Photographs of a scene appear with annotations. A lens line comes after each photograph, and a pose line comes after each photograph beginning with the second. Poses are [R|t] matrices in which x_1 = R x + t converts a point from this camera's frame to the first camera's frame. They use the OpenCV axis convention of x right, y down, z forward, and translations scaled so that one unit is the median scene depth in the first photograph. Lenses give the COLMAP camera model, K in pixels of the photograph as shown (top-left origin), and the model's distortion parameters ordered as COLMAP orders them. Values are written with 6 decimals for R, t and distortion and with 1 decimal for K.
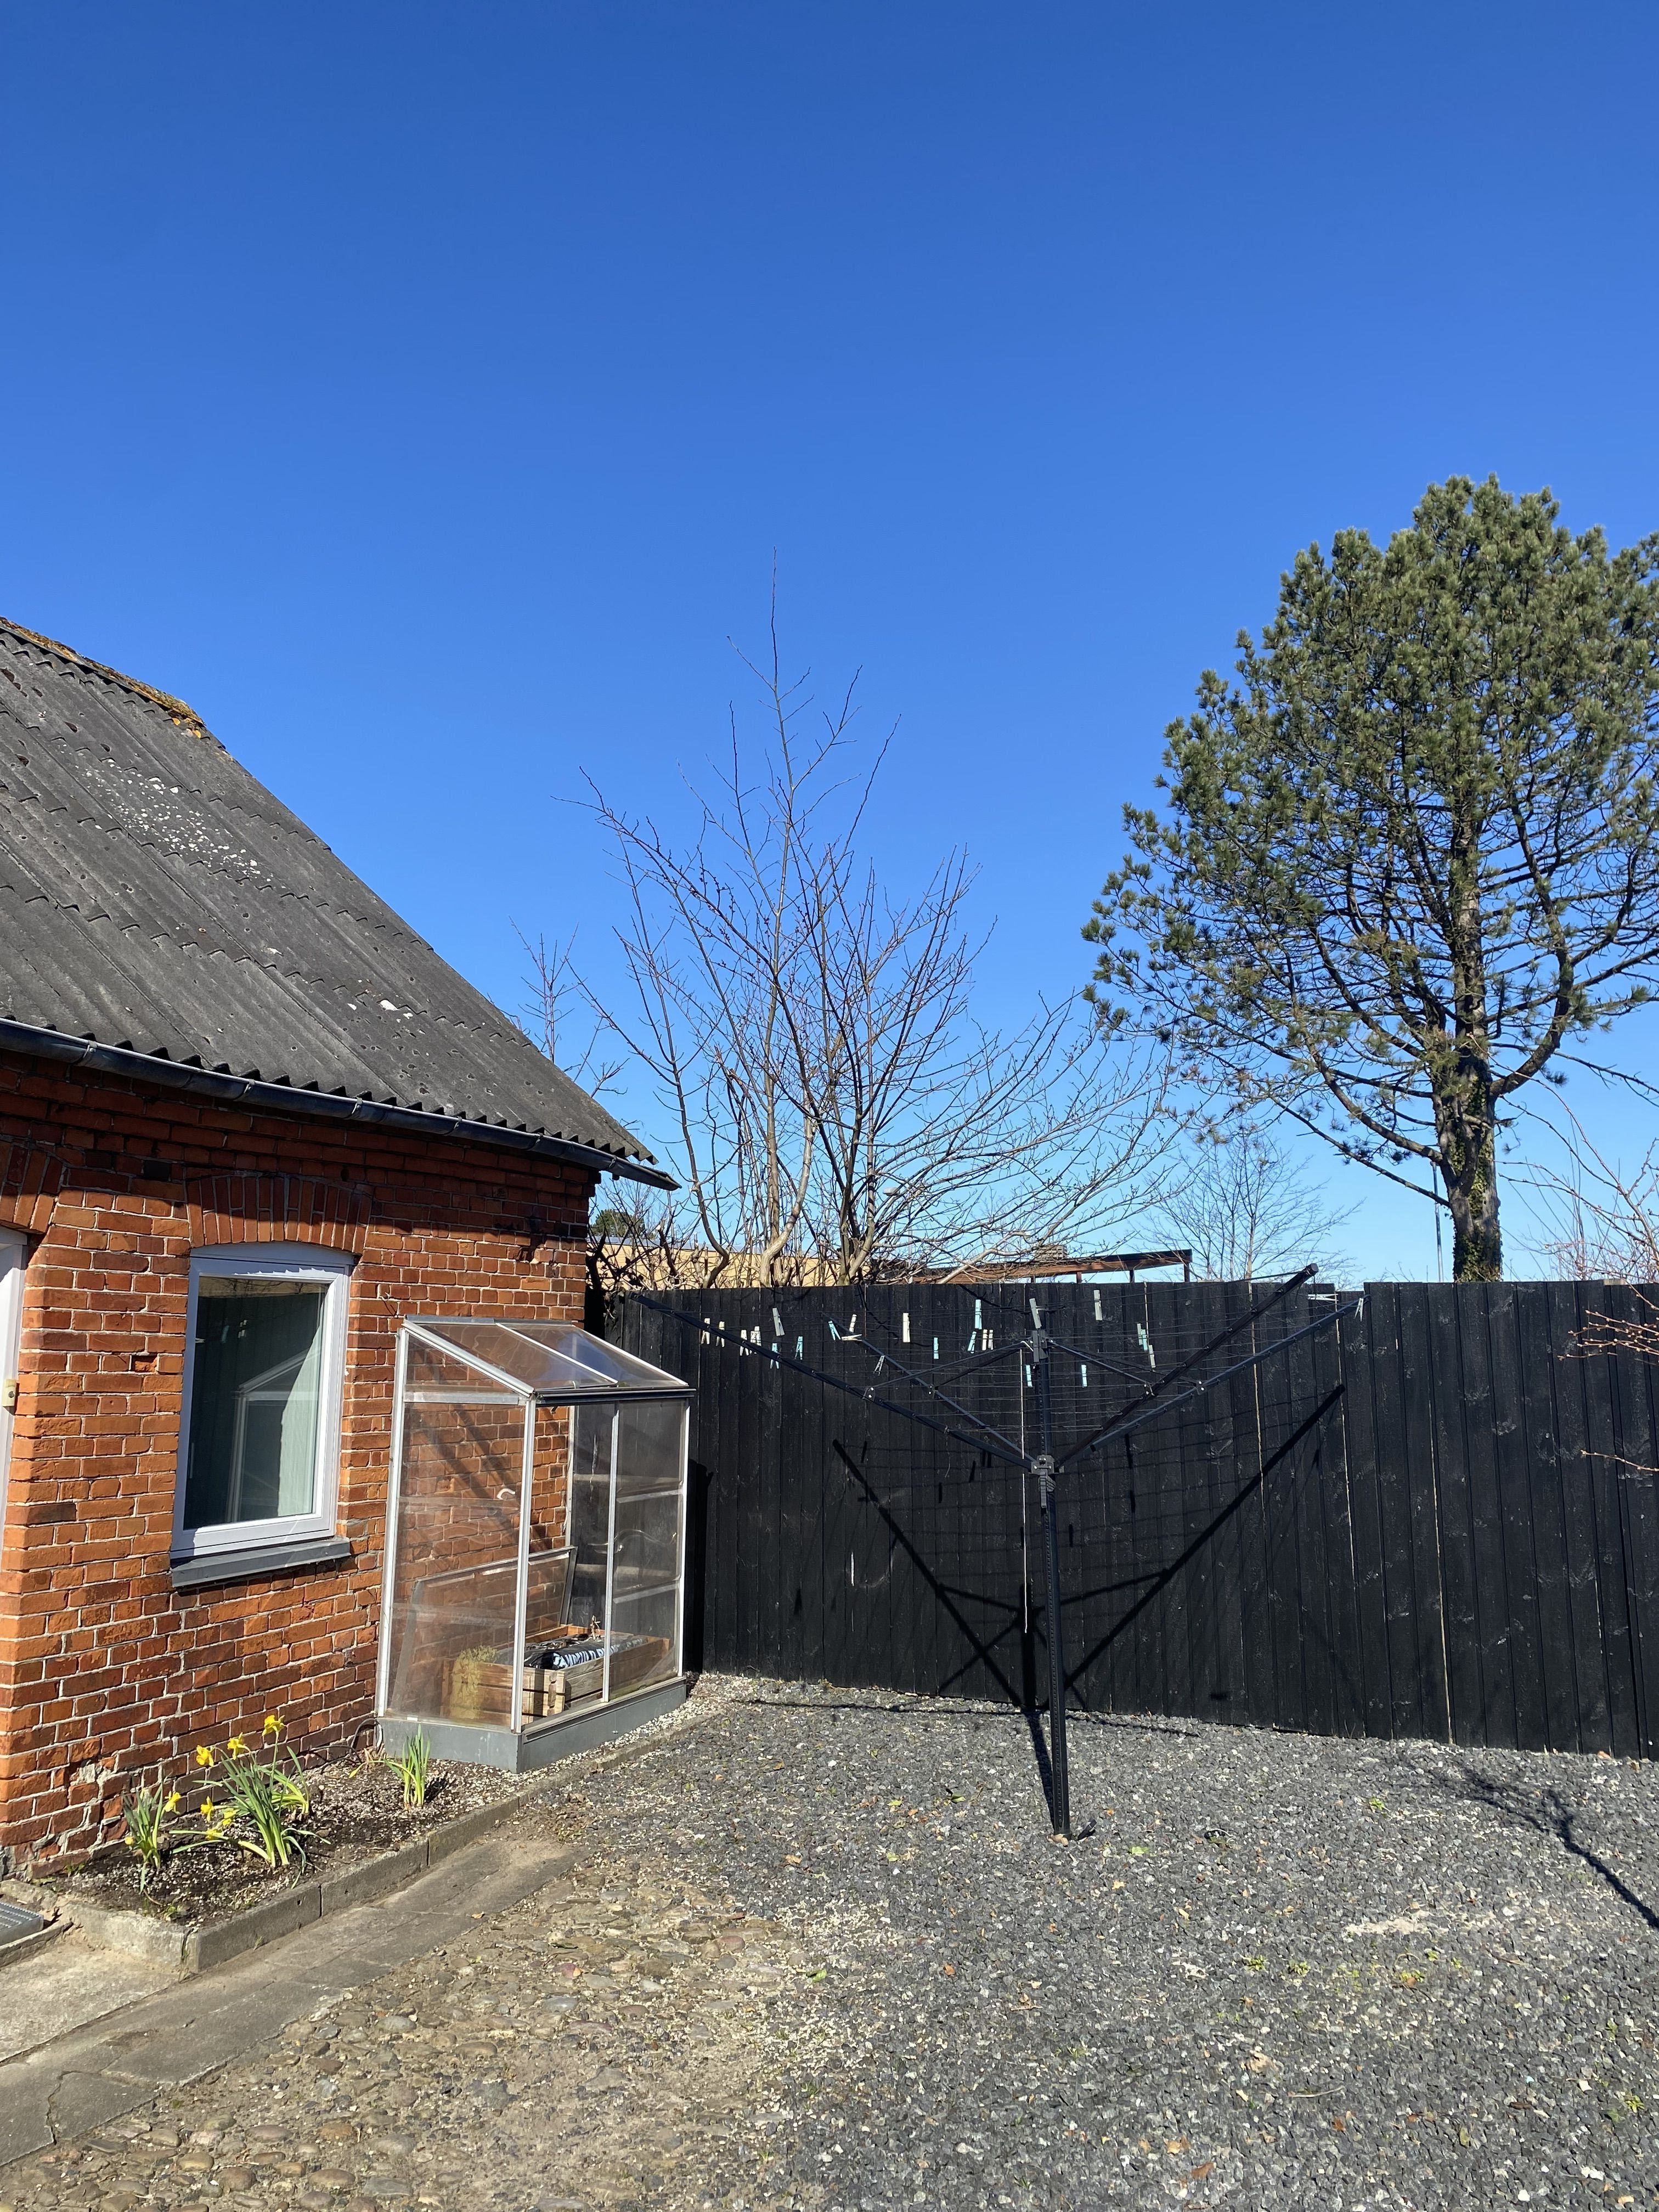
lens RADIAL K [[1689.3, 0, 824.8], [0, 1689.3, 1088.6], [0, 0, 1]] dist [0.035657, -0.027266]
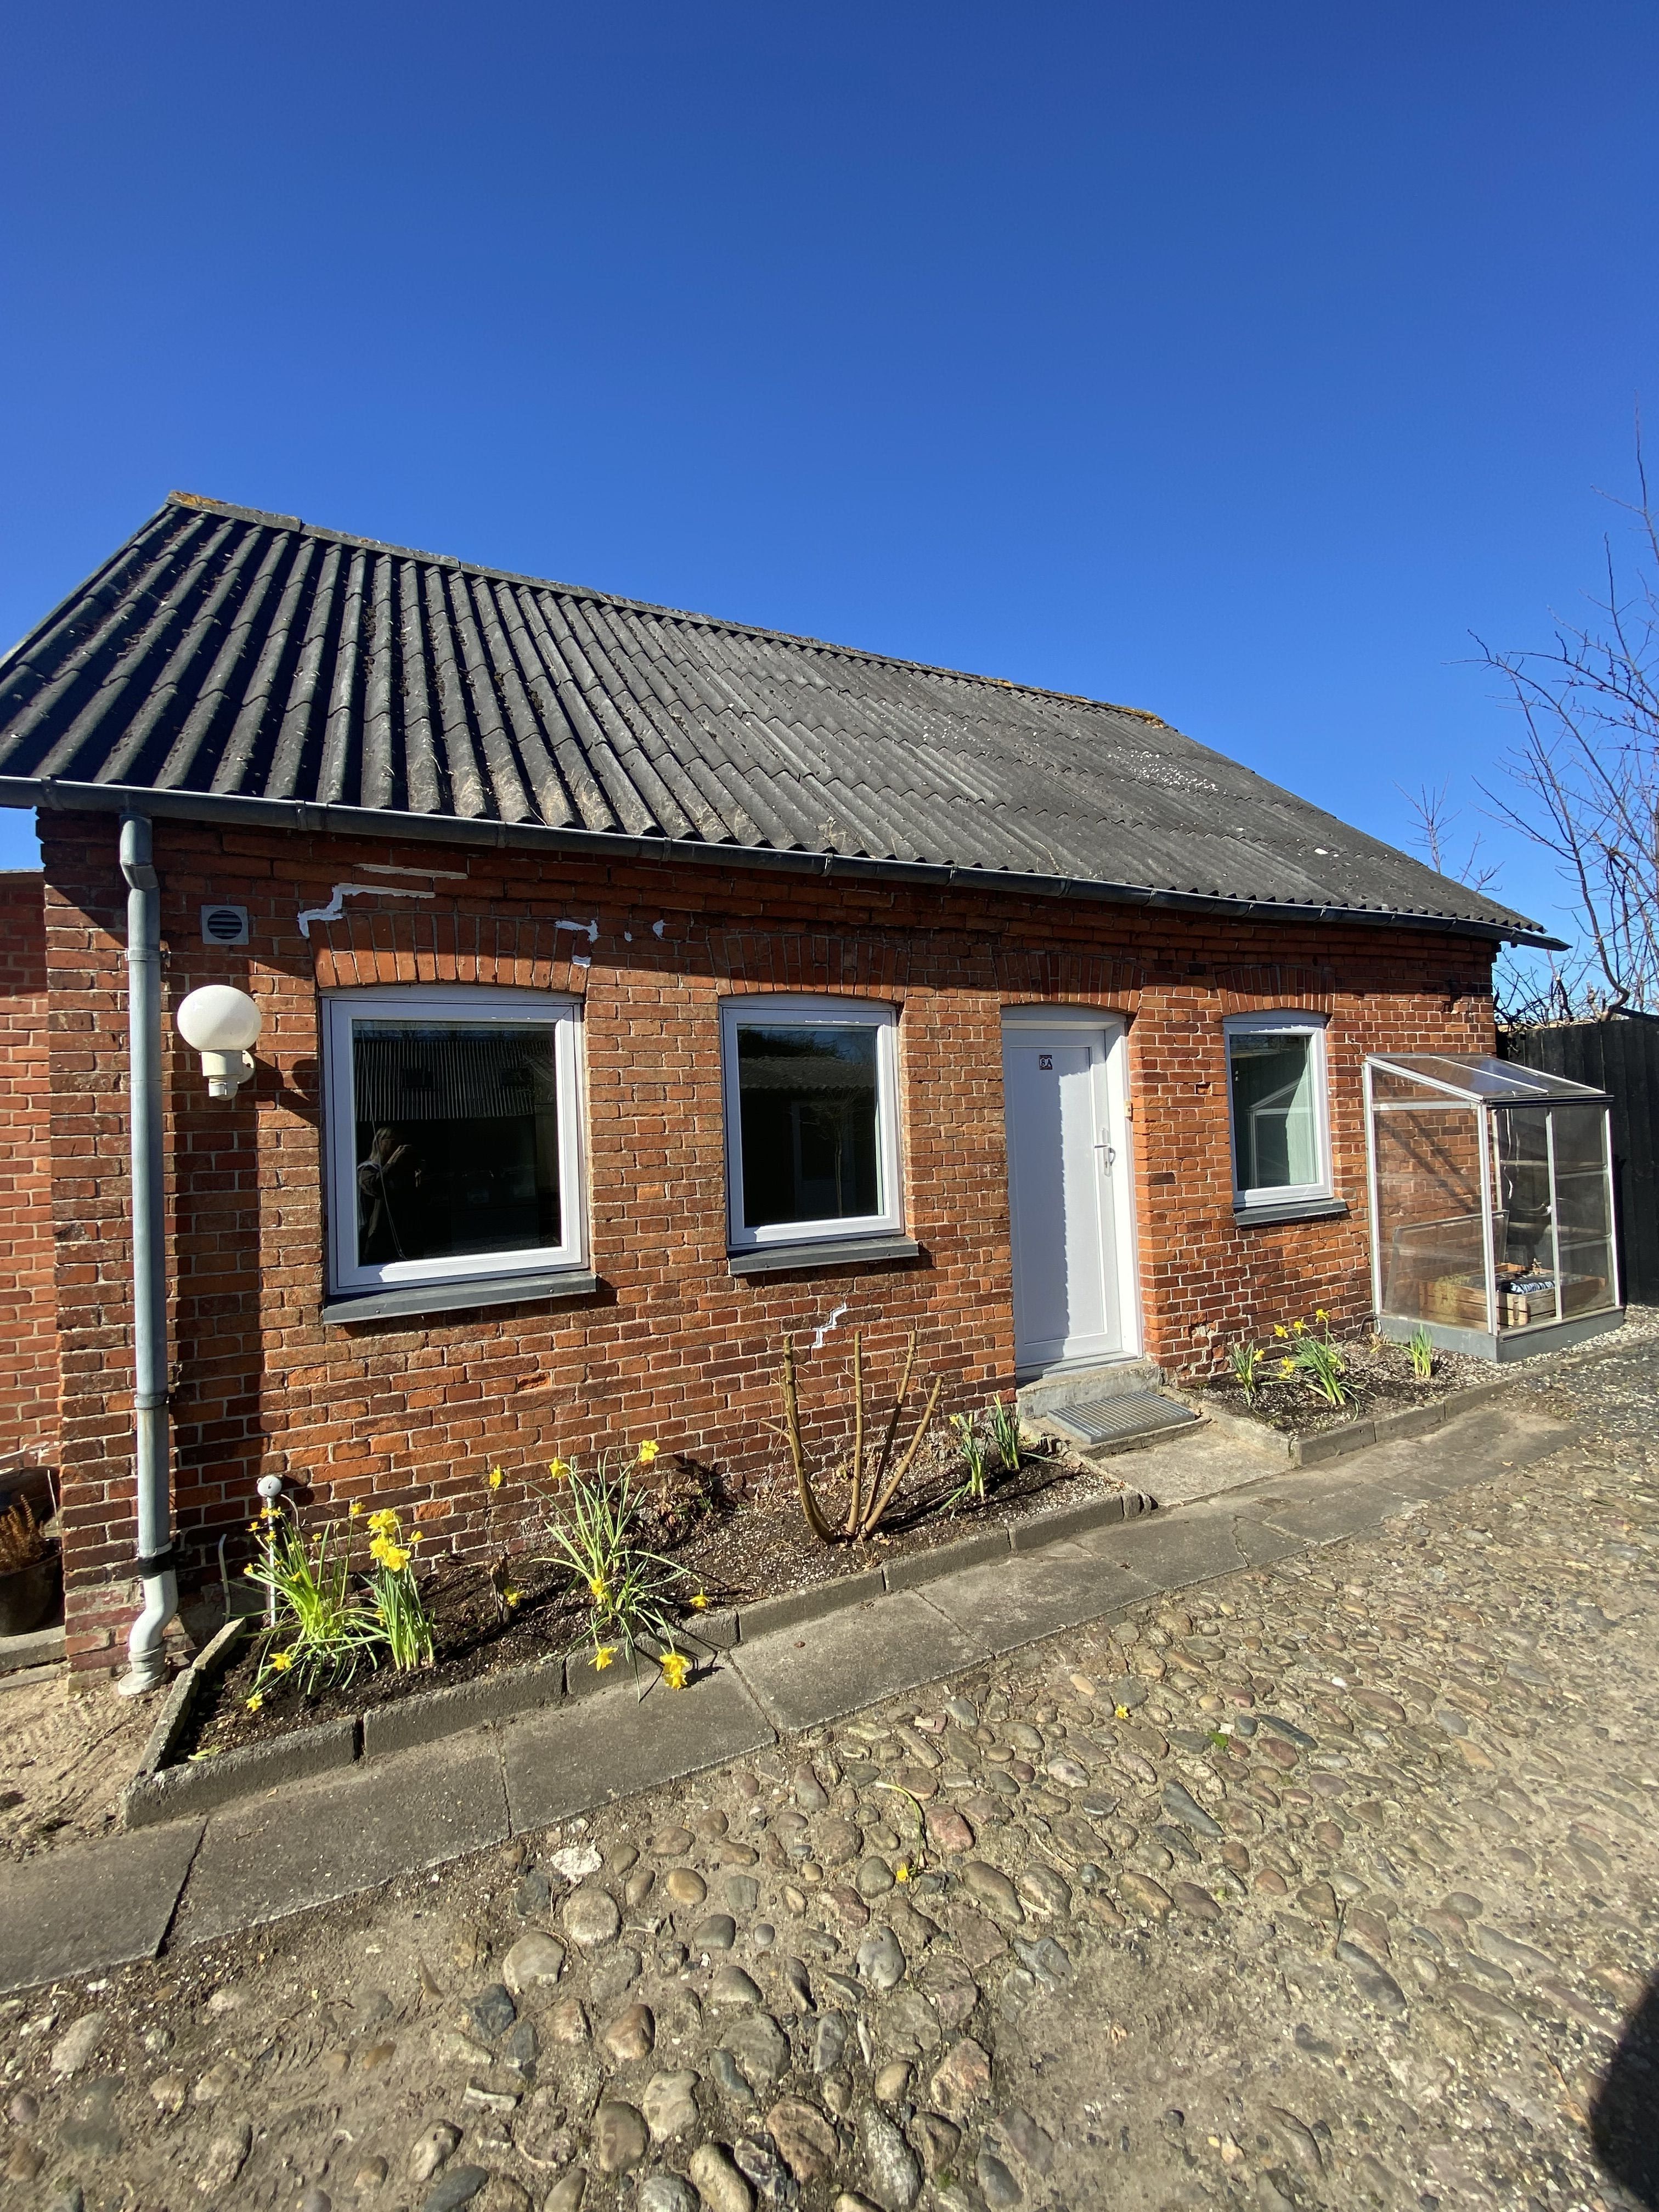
lens RADIAL K [[904.7, 0, 823.8], [0, 904.7, 1097.9], [0, 0, 1]] dist [-0.000454, -0.016332]
pose [[0.756359, -0.052161, -0.652074, -0.109610], [0.143893, 0.985668, 0.088059, 0.041037], [0.638135, -0.160432, 0.753024, 0.120979]]
